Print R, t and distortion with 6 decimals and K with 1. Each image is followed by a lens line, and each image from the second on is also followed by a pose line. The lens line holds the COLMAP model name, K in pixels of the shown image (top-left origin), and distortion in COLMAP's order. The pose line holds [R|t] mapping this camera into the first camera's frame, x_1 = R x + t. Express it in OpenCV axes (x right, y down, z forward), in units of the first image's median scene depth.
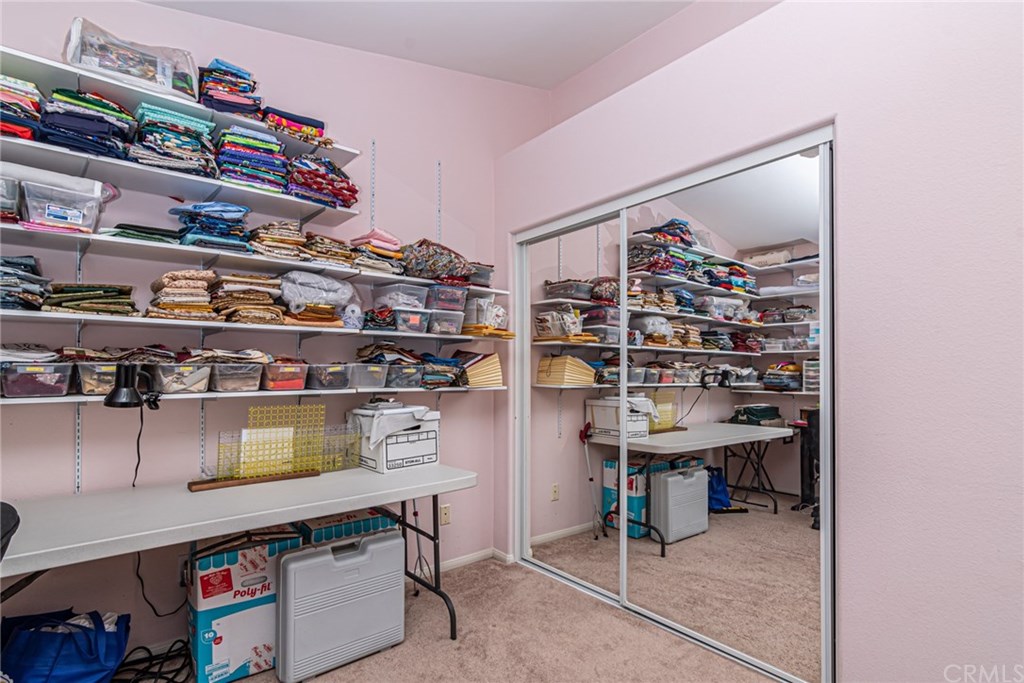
lens RADIAL K [[492.4, 0, 514.2], [0, 492.4, 367.7], [0, 0, 1]] dist [-0.001100, -0.000321]
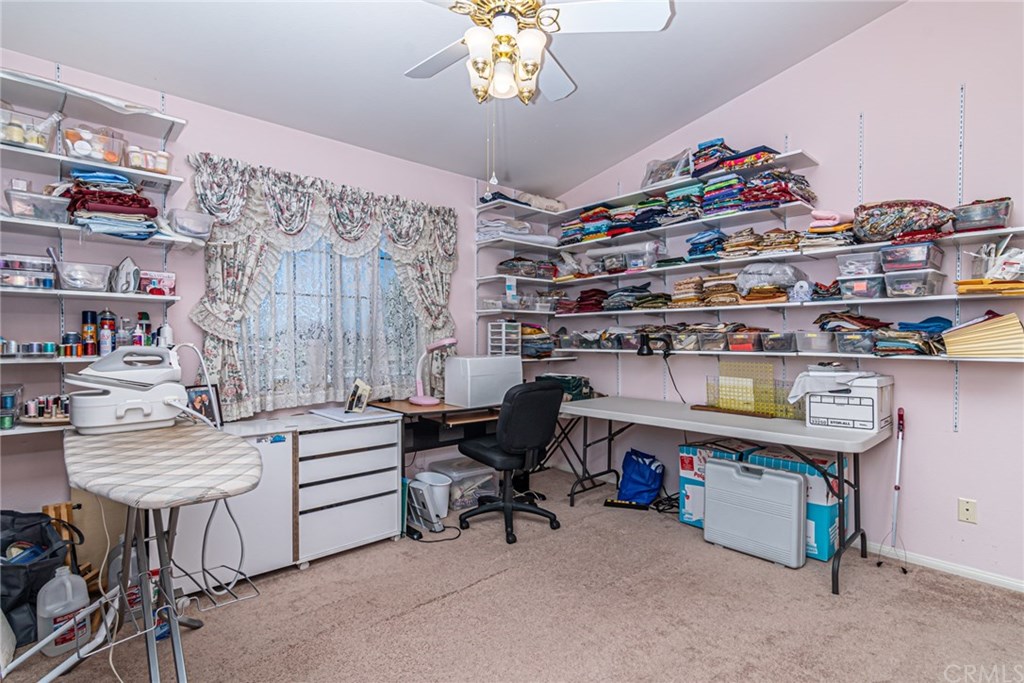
lens RADIAL K [[486.8, 0, 514.7], [0, 486.8, 353.5], [0, 0, 1]] dist [-0.000987, -0.016002]
pose [[0.054075, 0.027326, -0.998163, 0.904991], [0.003656, 0.999613, 0.027563, 0.011934], [0.998530, -0.005140, 0.053954, 0.285149]]
